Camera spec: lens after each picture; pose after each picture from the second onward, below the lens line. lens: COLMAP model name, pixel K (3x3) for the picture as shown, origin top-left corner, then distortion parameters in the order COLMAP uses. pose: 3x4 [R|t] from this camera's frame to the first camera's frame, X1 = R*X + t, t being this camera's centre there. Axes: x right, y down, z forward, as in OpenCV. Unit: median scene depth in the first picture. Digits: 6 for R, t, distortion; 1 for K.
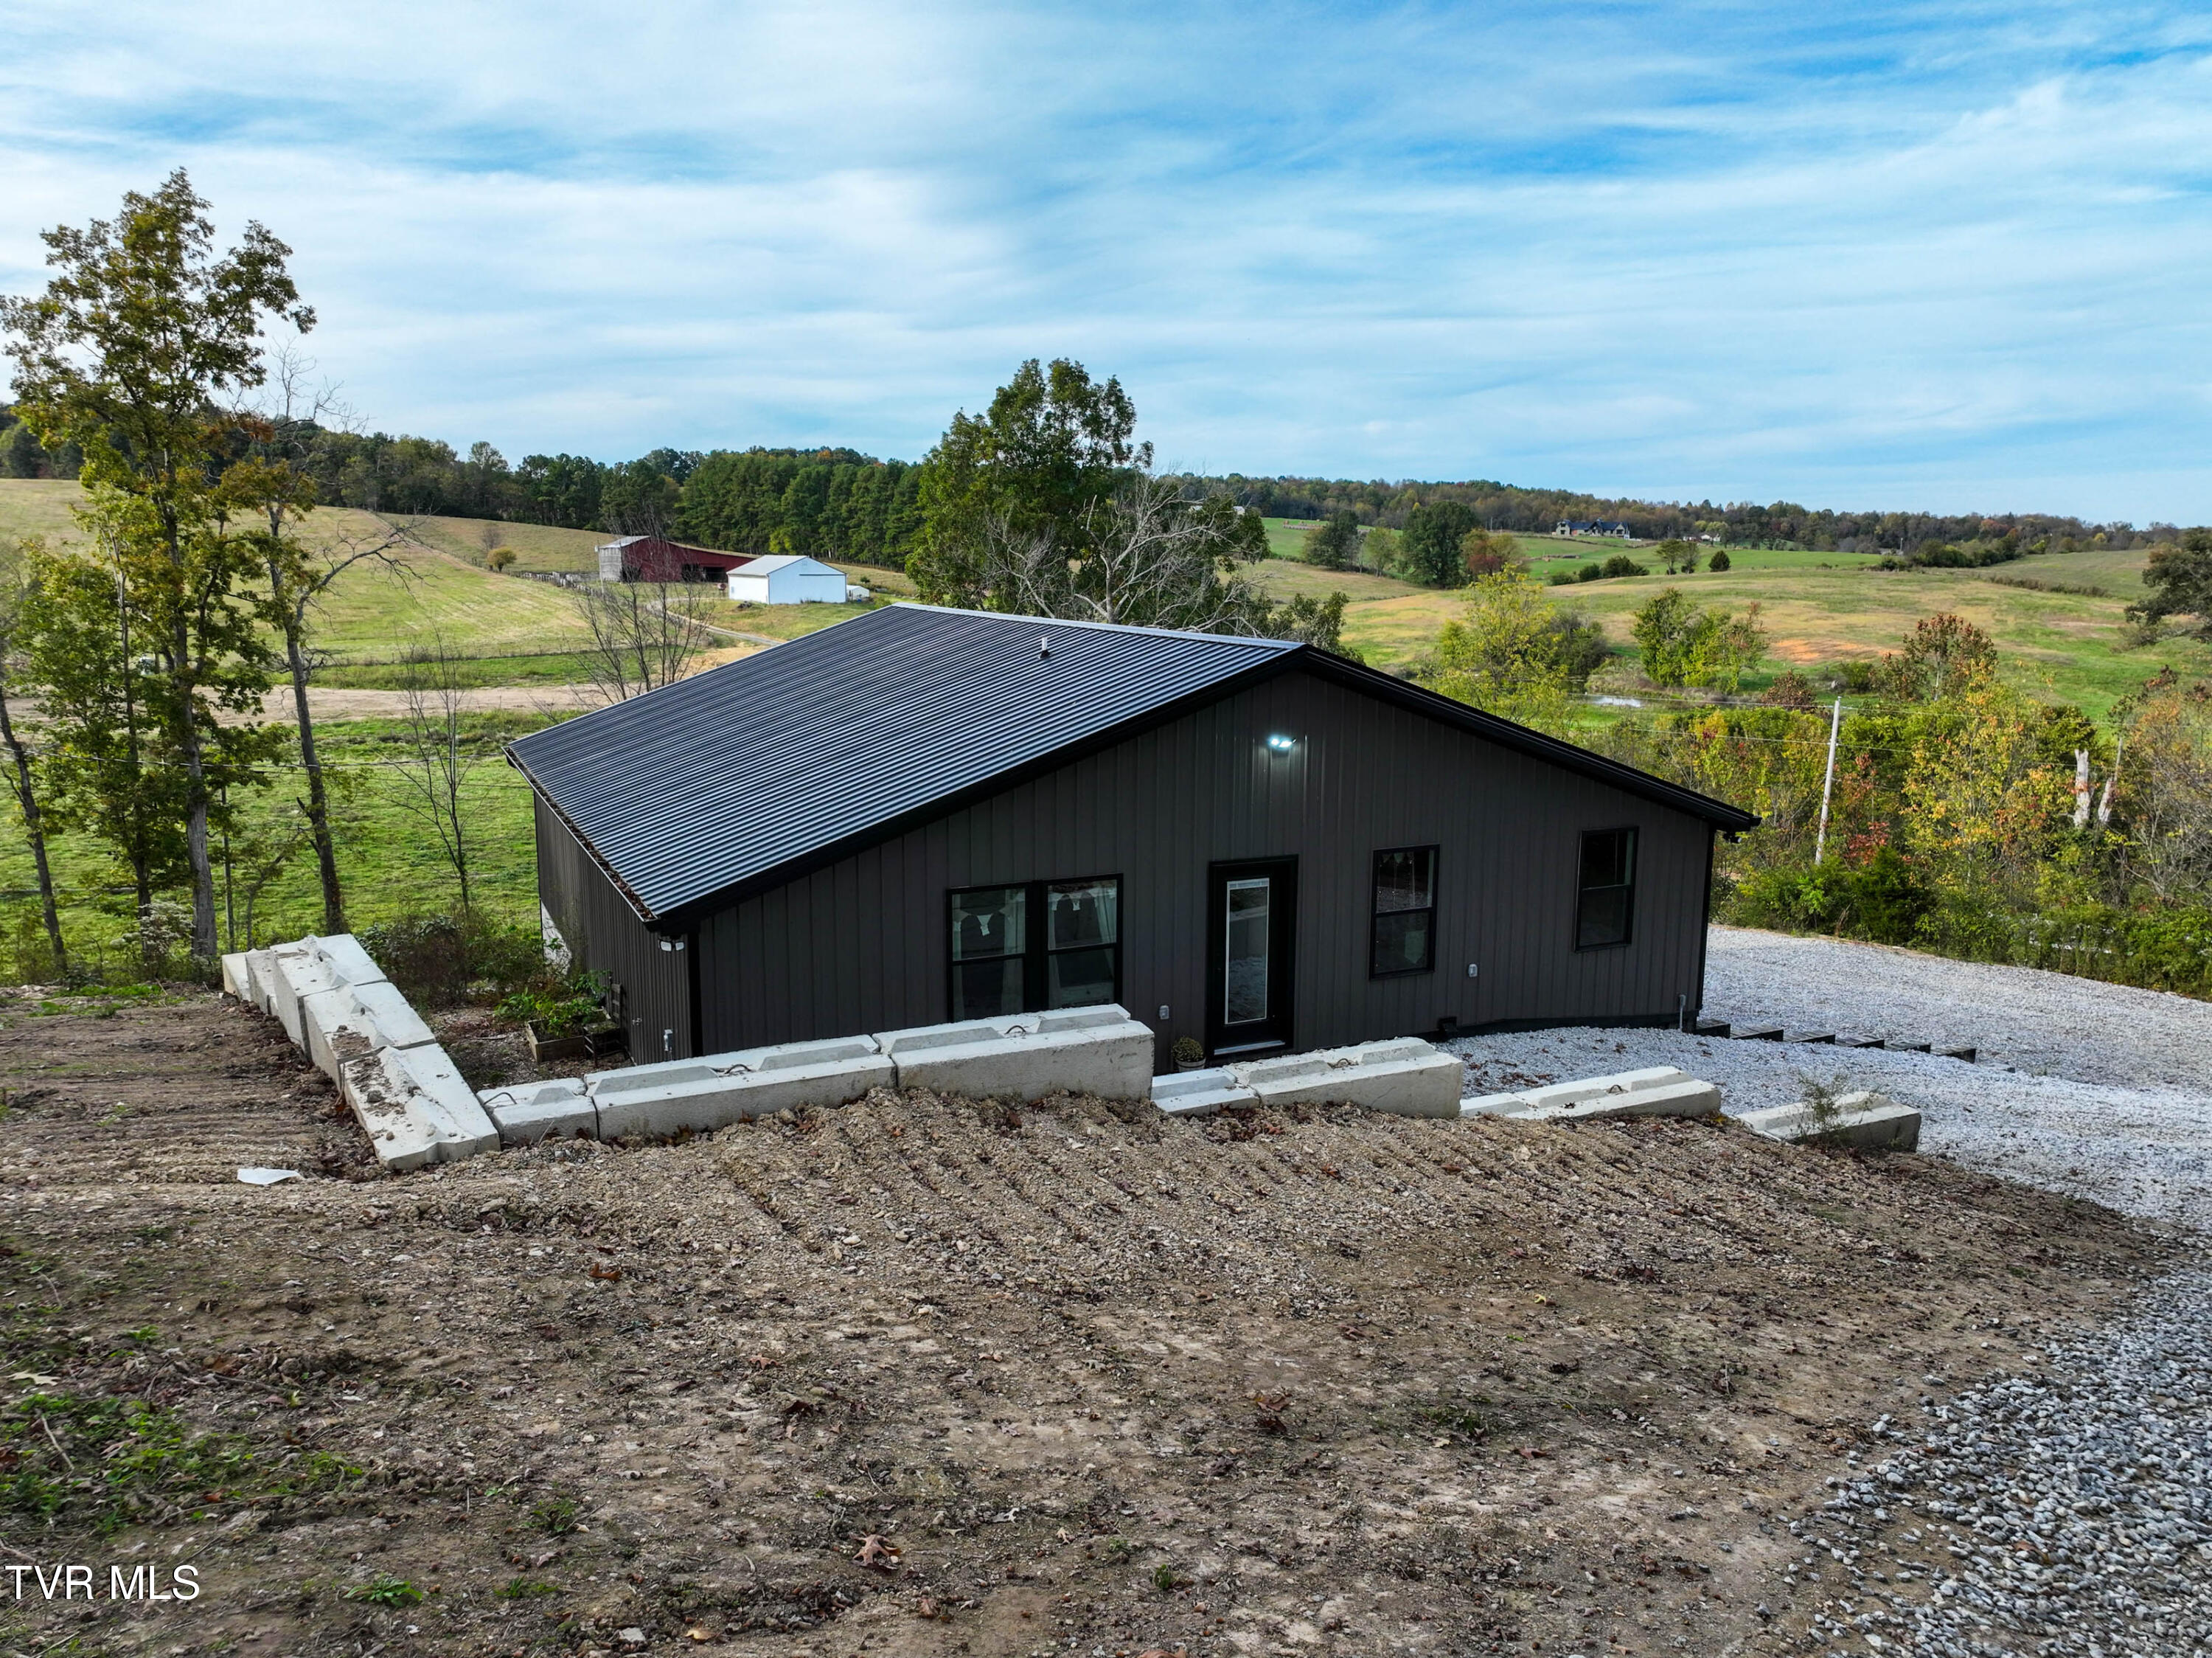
lens RADIAL K [[1553.6, 0, 1111.5], [0, 1553.6, 848.6], [0, 0, 1]] dist [-0.003827, 0.021781]
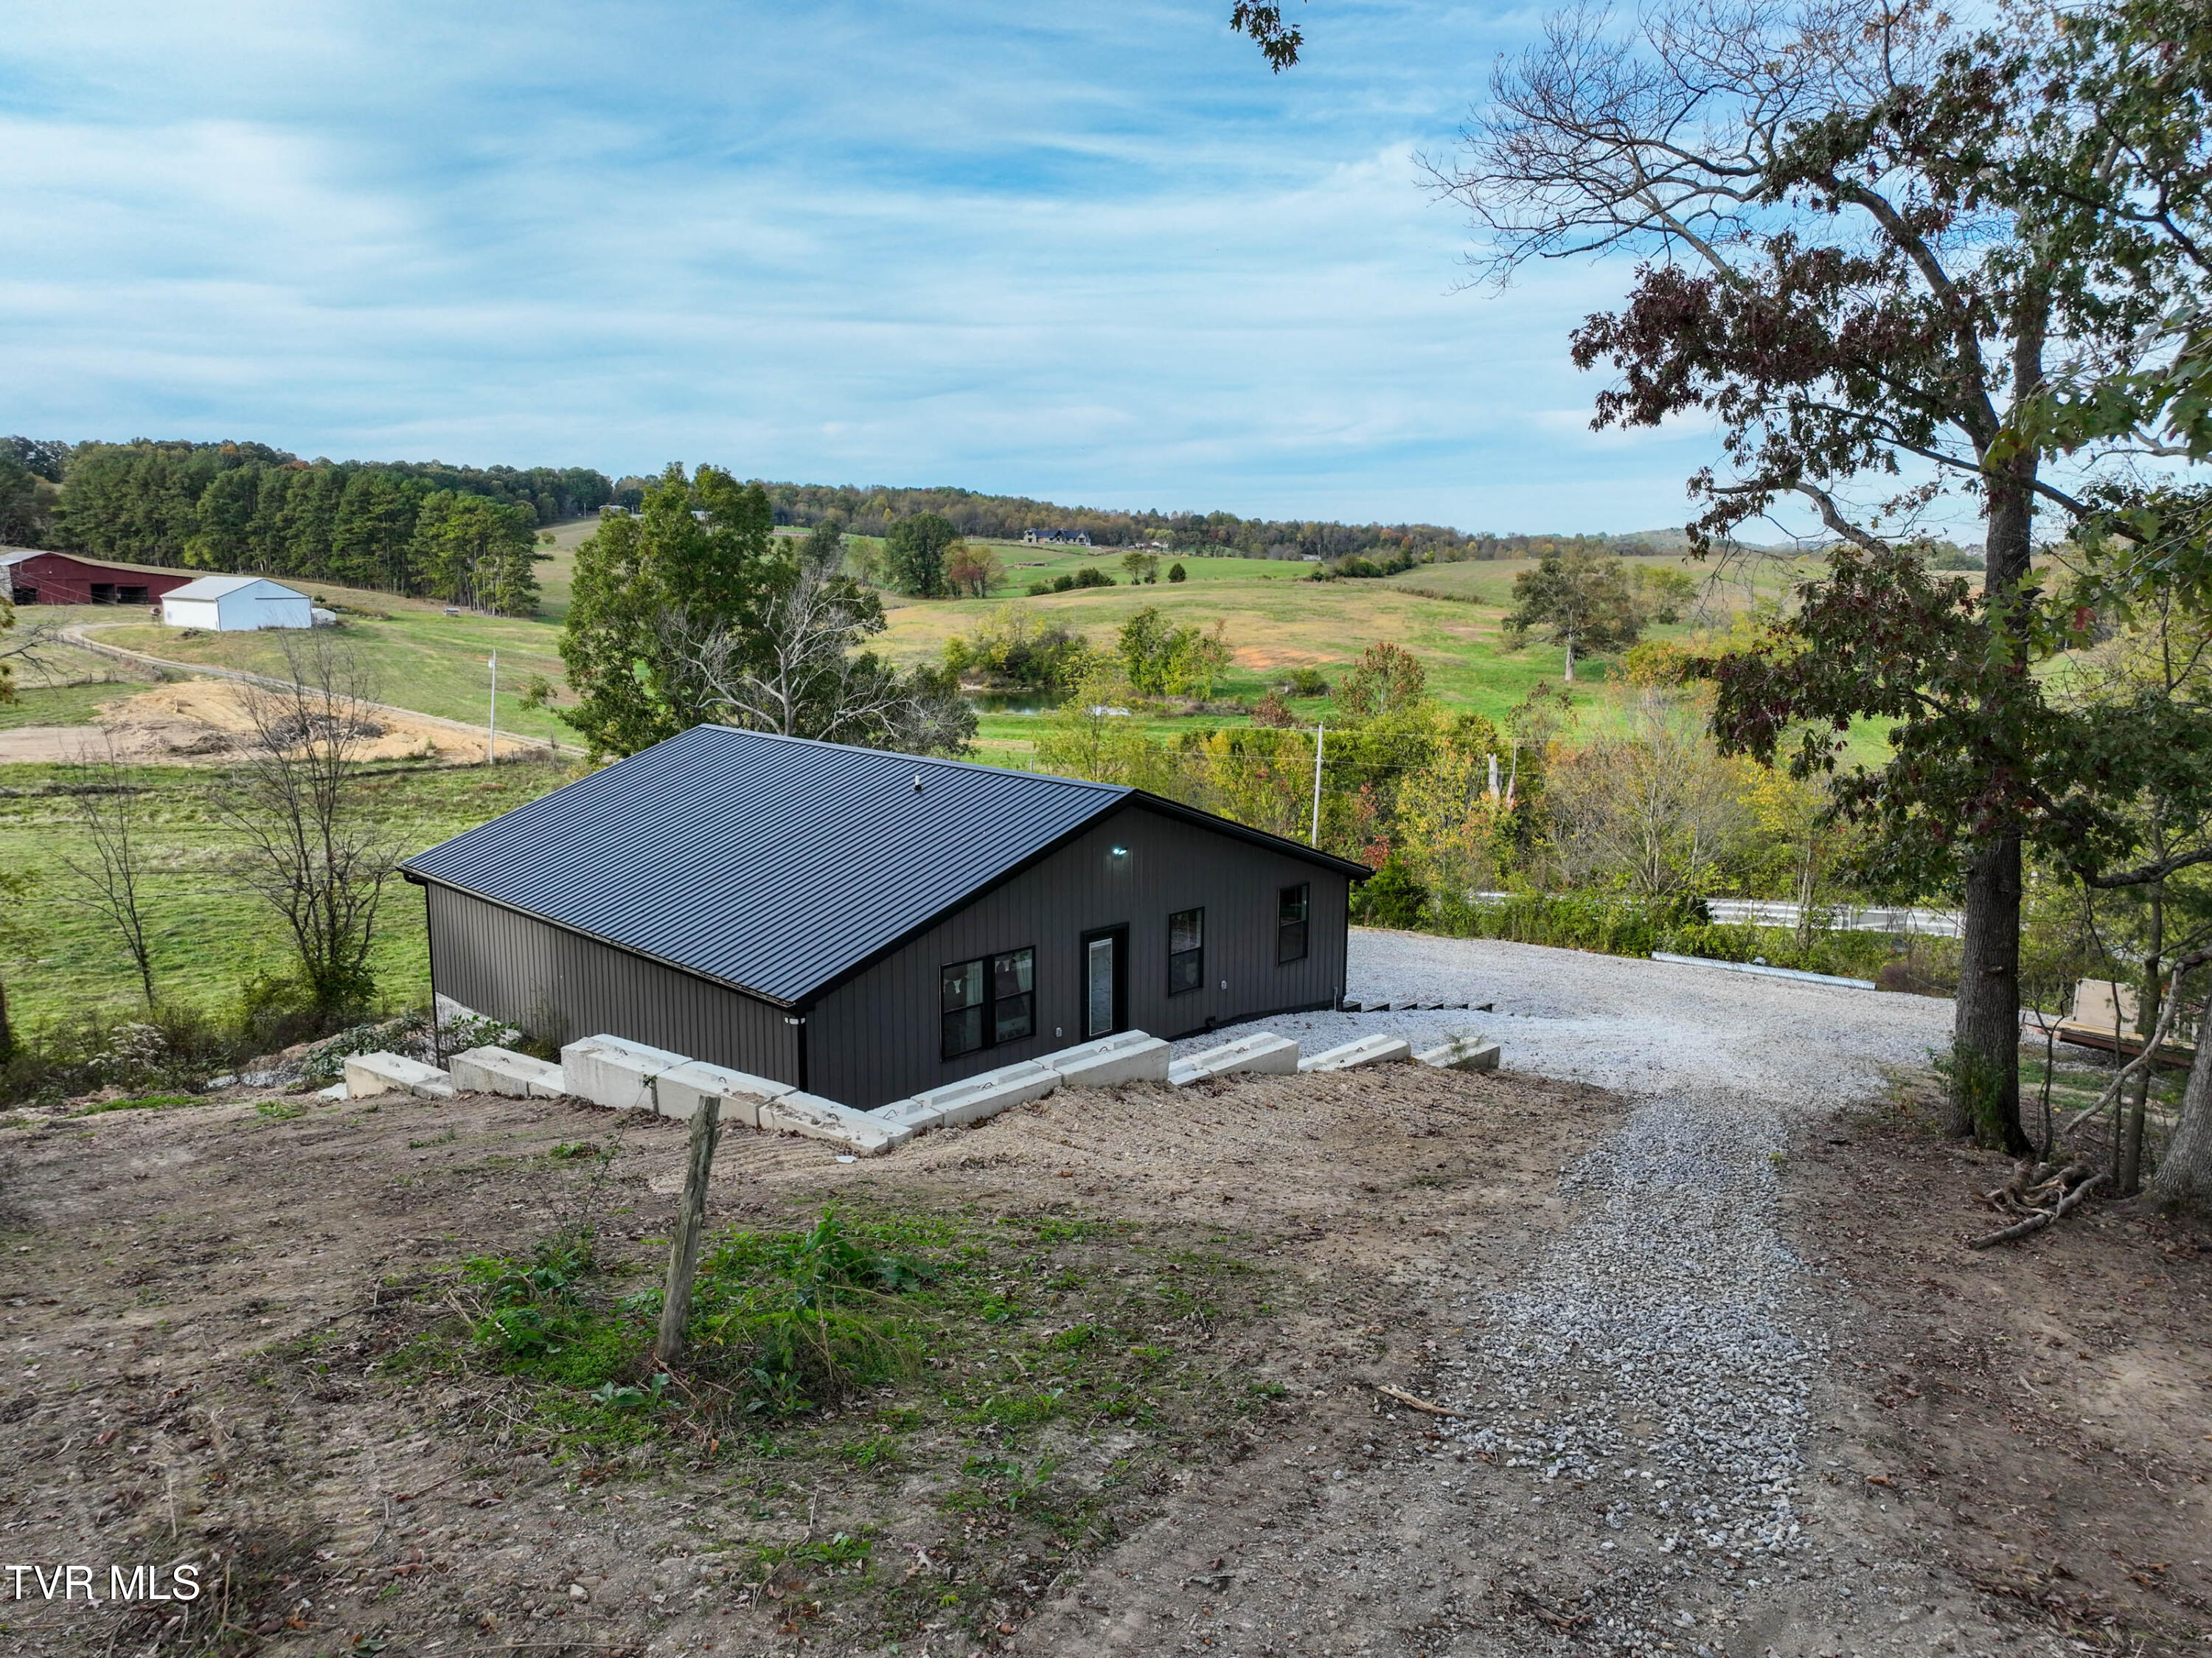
lens RADIAL K [[1553.6, 0, 1115.7], [0, 1553.6, 844.0], [0, 0, 1]] dist [-0.003827, 0.021781]
pose [[0.943848, -0.060182, 0.324853, -0.098885], [0.061426, 0.998091, 0.006433, -0.021304], [-0.324620, 0.013883, 0.945743, -0.116256]]
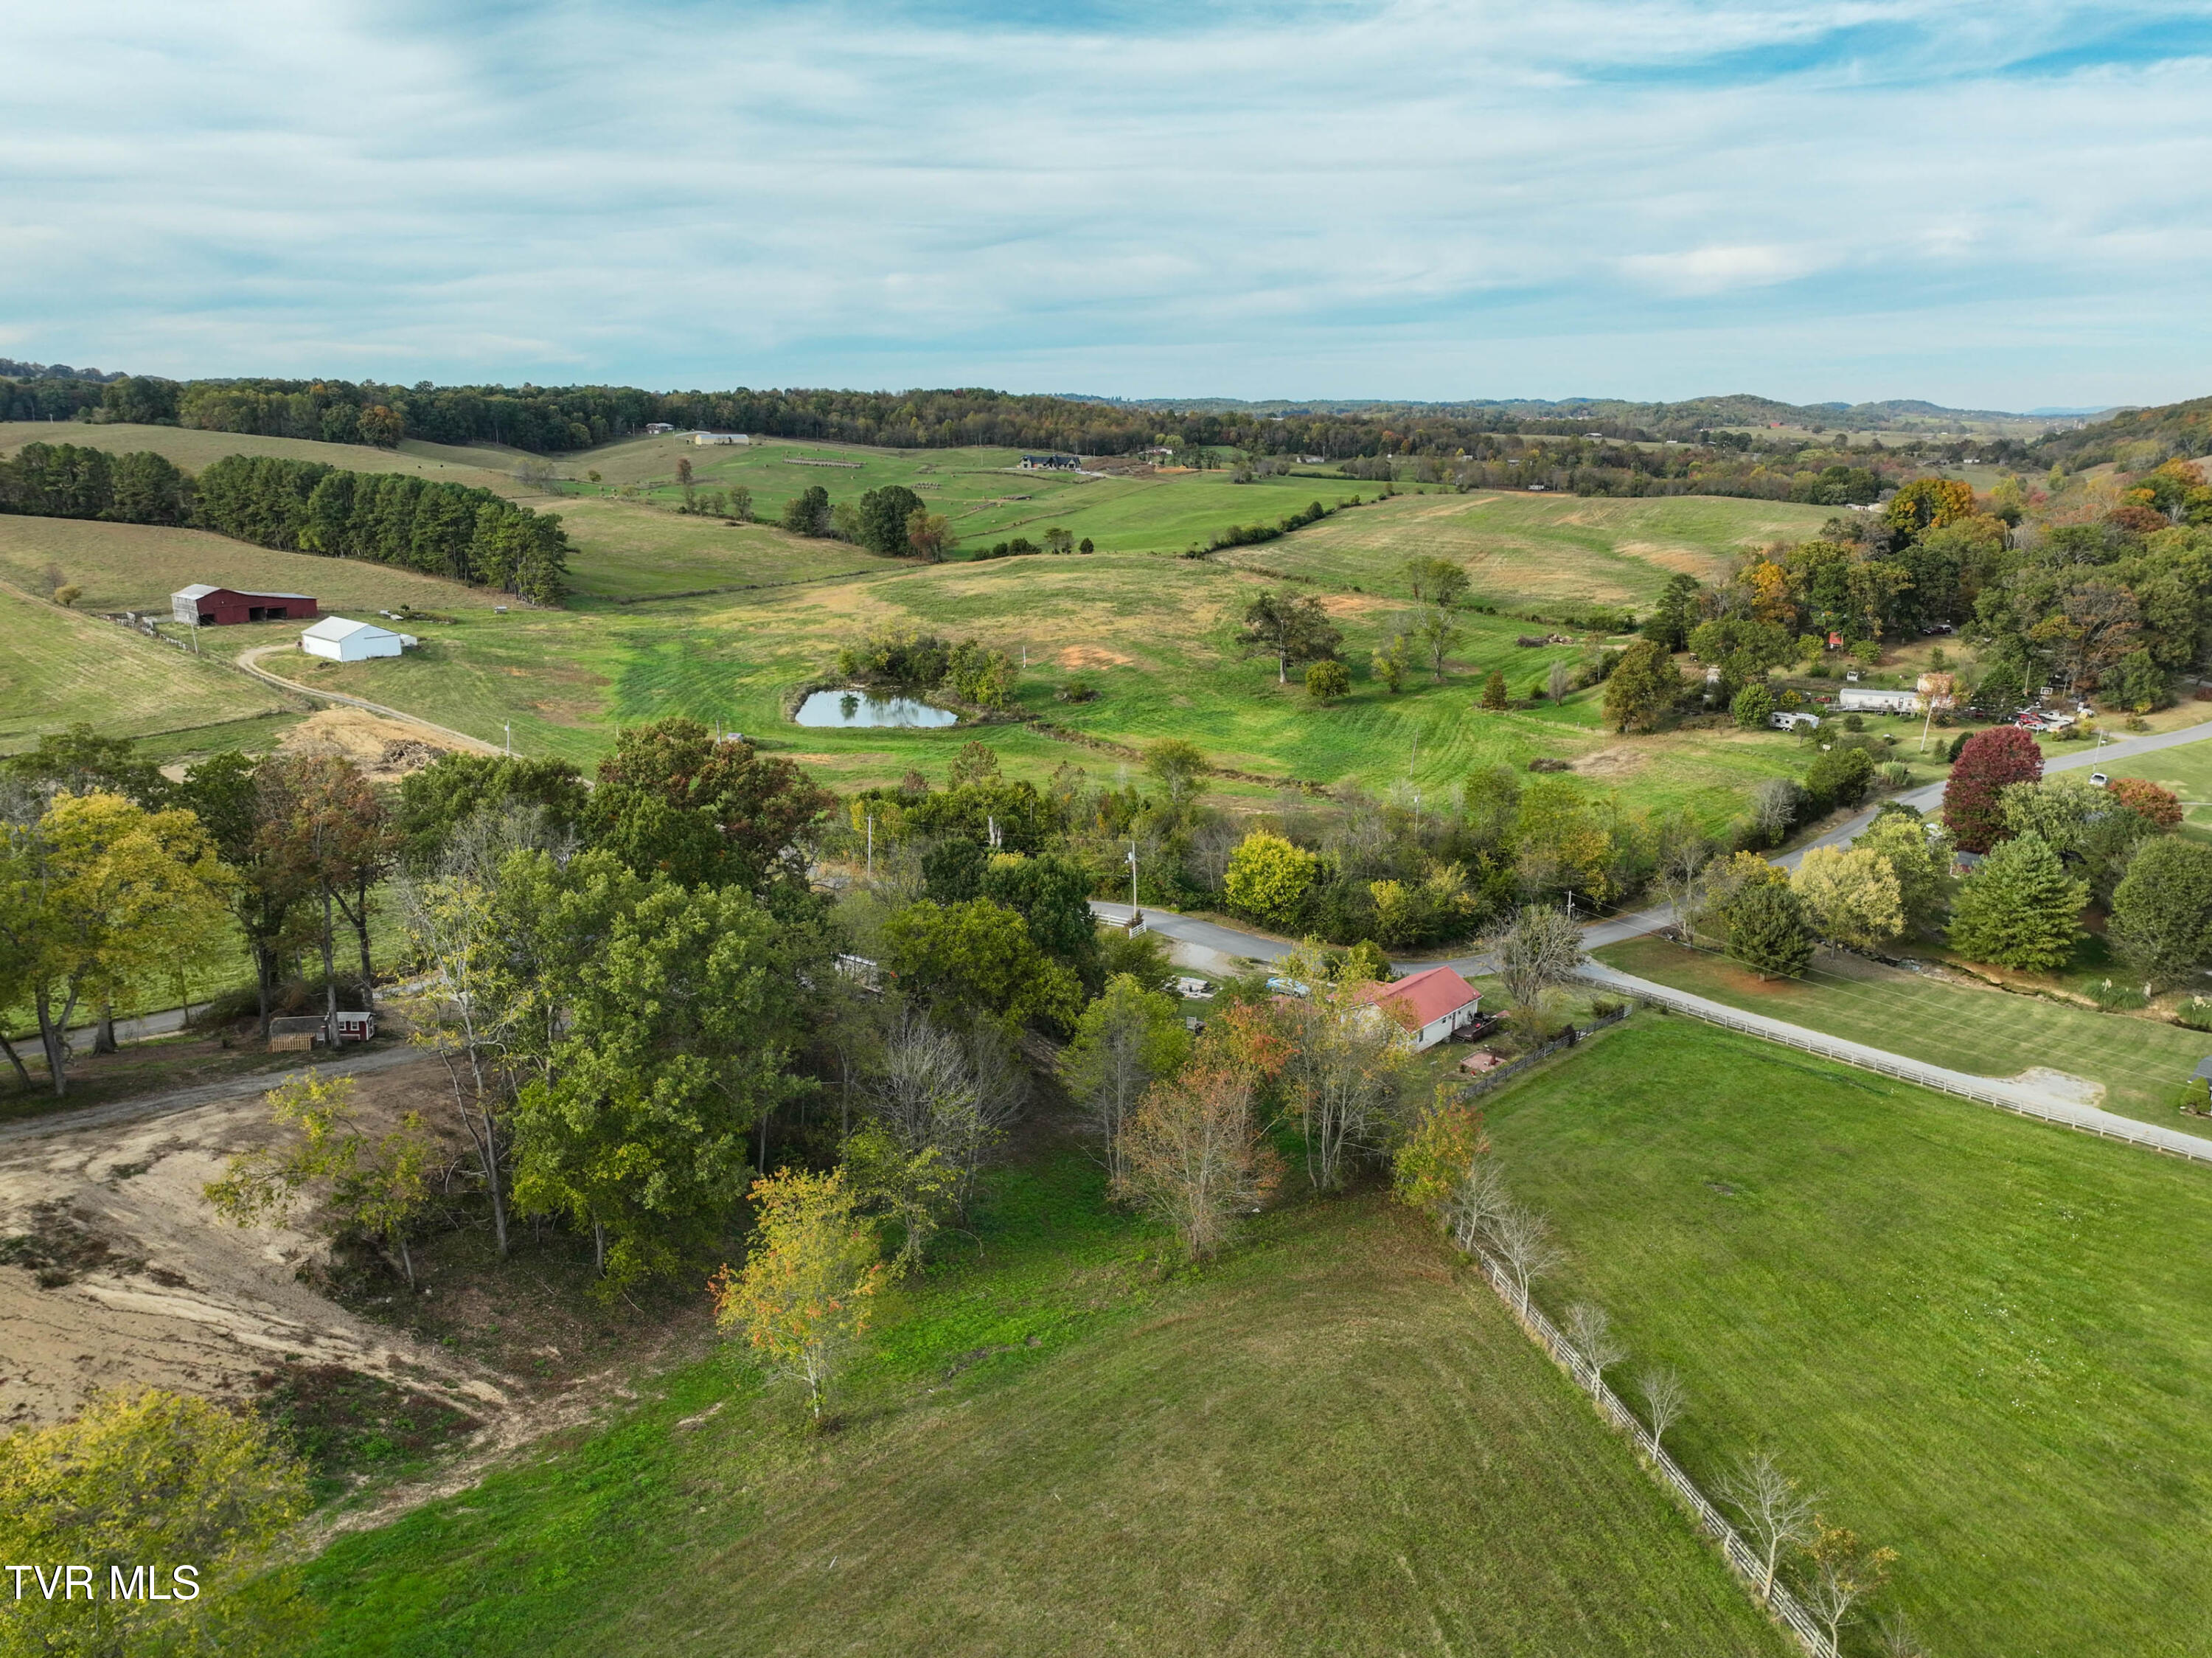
lens RADIAL K [[1553.6, 0, 1110.0], [0, 1553.6, 848.1], [0, 0, 1]] dist [-0.003827, 0.021781]
pose [[0.959248, -0.081867, 0.270447, 0.155049], [0.058317, 0.993862, 0.094008, -0.290492], [-0.276483, -0.074405, 0.958134, -1.793669]]
